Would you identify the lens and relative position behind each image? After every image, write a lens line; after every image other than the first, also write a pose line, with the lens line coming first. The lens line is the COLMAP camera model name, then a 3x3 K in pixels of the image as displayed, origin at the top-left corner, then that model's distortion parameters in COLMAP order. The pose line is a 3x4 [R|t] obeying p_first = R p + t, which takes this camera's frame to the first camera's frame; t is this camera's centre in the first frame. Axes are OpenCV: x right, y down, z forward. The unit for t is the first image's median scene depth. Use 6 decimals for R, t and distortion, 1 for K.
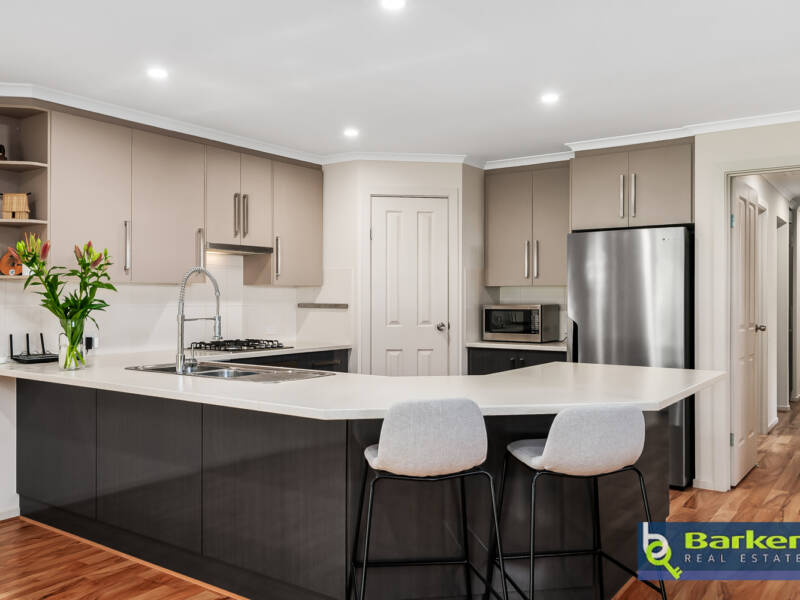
lens RADIAL K [[694.4, 0, 406.0], [0, 694.4, 300.2], [0, 0, 1]] dist [0.010799, 0.014667]
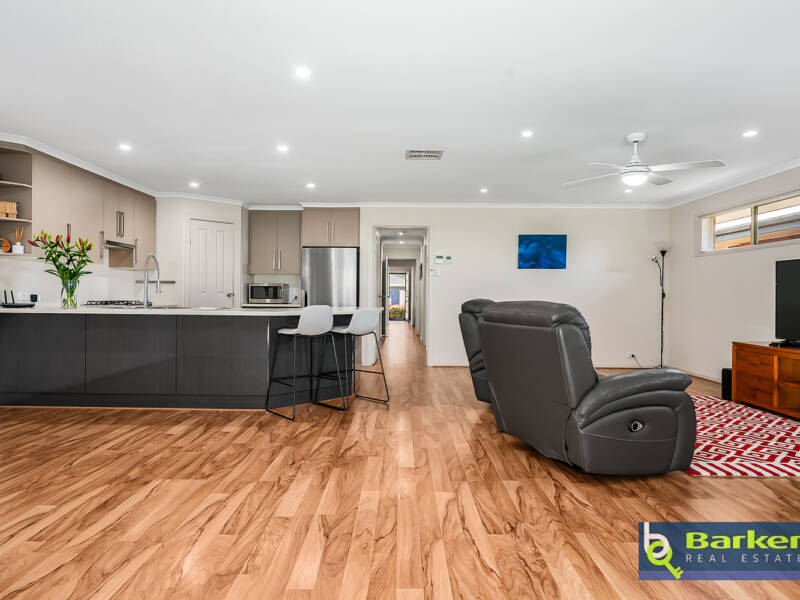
lens RADIAL K [[487.9, 0, 401.5], [0, 487.9, 299.0], [0, 0, 1]] dist [0.007389, 0.001419]
pose [[0.817552, 0.000094, 0.575854, -0.336272], [-0.003213, 0.999985, 0.004398, 0.045034], [-0.575845, -0.005446, 0.817540, -0.318482]]
